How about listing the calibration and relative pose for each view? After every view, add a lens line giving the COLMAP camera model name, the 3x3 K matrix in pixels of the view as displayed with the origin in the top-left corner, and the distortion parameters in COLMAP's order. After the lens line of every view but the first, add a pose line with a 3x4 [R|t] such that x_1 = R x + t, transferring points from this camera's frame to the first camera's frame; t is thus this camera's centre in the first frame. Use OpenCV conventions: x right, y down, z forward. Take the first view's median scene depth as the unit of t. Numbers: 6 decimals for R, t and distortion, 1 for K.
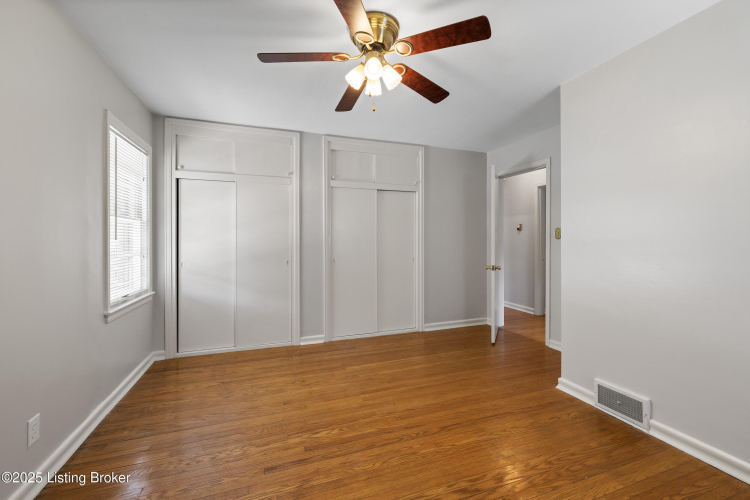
lens RADIAL K [[318.5, 0, 374.1], [0, 318.5, 245.0], [0, 0, 1]] dist [0.000391, -0.000329]
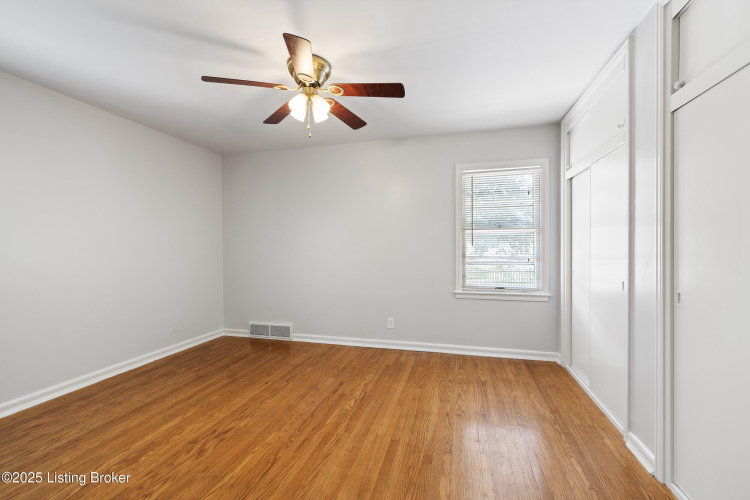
lens RADIAL K [[318.5, 0, 373.4], [0, 318.5, 249.0], [0, 0, 1]] dist [0.000391, -0.000329]
pose [[-0.567635, 0.007998, -0.823242, 0.779963], [-0.007088, 0.999868, 0.014601, -0.021237], [0.823250, 0.014123, -0.567503, 1.711278]]
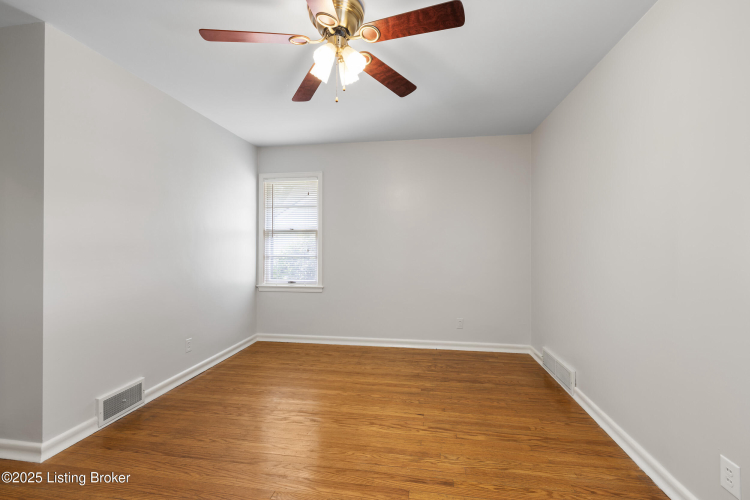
lens RADIAL K [[318.5, 0, 380.8], [0, 318.5, 245.4], [0, 0, 1]] dist [0.000391, -0.000329]
pose [[-0.886186, 0.002524, 0.463322, -0.491374], [0.008381, 0.999909, 0.010583, -0.021802], [-0.463253, 0.013262, -0.886127, 1.598009]]
